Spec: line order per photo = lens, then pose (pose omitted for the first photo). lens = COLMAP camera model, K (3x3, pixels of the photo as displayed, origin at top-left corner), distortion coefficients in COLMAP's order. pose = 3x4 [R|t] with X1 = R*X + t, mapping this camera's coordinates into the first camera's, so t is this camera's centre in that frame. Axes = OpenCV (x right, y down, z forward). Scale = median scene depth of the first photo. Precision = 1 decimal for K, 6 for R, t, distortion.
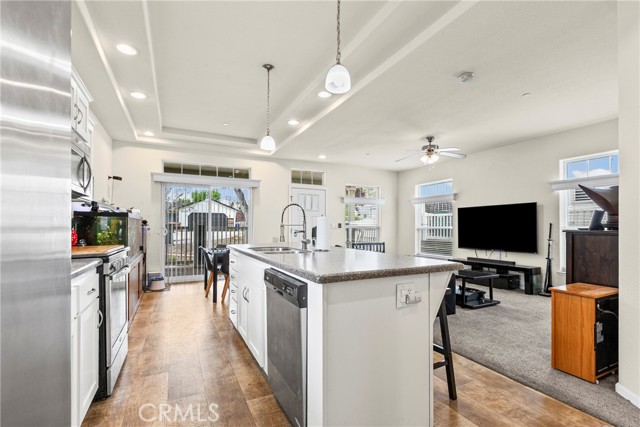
lens RADIAL K [[286.5, 0, 319.6], [0, 286.5, 228.0], [0, 0, 1]] dist [-0.001267, -0.000191]
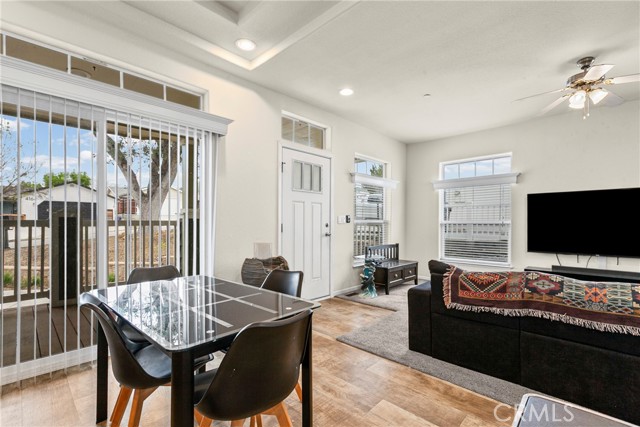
lens RADIAL K [[286.5, 0, 319.6], [0, 286.5, 228.0], [0, 0, 1]] dist [-0.001267, -0.000191]
pose [[0.941479, -0.010075, 0.336920, -0.228851], [0.002493, 0.999734, 0.022928, -0.005047], [-0.337061, -0.020746, 0.941254, 0.524639]]
